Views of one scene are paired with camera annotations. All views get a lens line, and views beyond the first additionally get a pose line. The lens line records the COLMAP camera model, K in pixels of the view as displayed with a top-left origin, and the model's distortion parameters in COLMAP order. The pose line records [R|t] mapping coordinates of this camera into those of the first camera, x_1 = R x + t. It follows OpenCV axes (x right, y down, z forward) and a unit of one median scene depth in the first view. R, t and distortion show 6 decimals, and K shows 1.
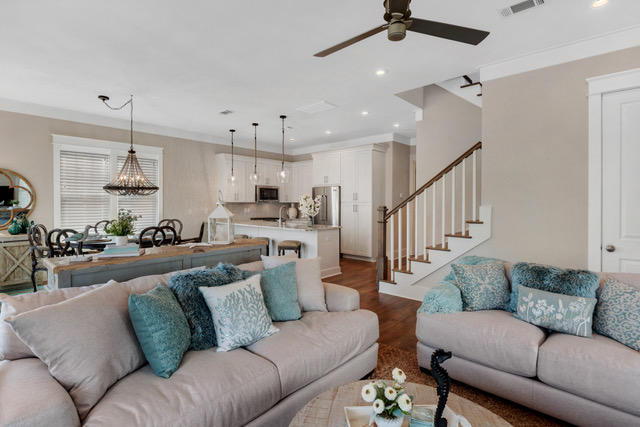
lens RADIAL K [[303.7, 0, 313.9], [0, 303.7, 207.9], [0, 0, 1]] dist [-0.000160, -0.001862]
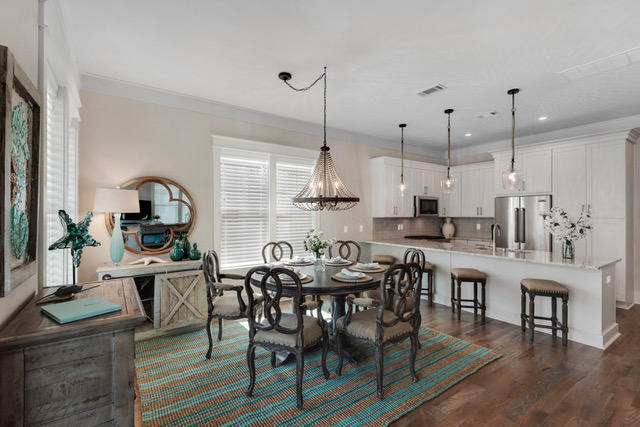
lens RADIAL K [[291.5, 0, 318.9], [0, 291.5, 215.2], [0, 0, 1]] dist [0.018488, -0.000014]
pose [[0.975325, -0.000416, -0.220772, -0.375000], [-0.002975, 0.999883, -0.015026, -0.016044], [0.220753, 0.015312, 0.975210, 0.276423]]
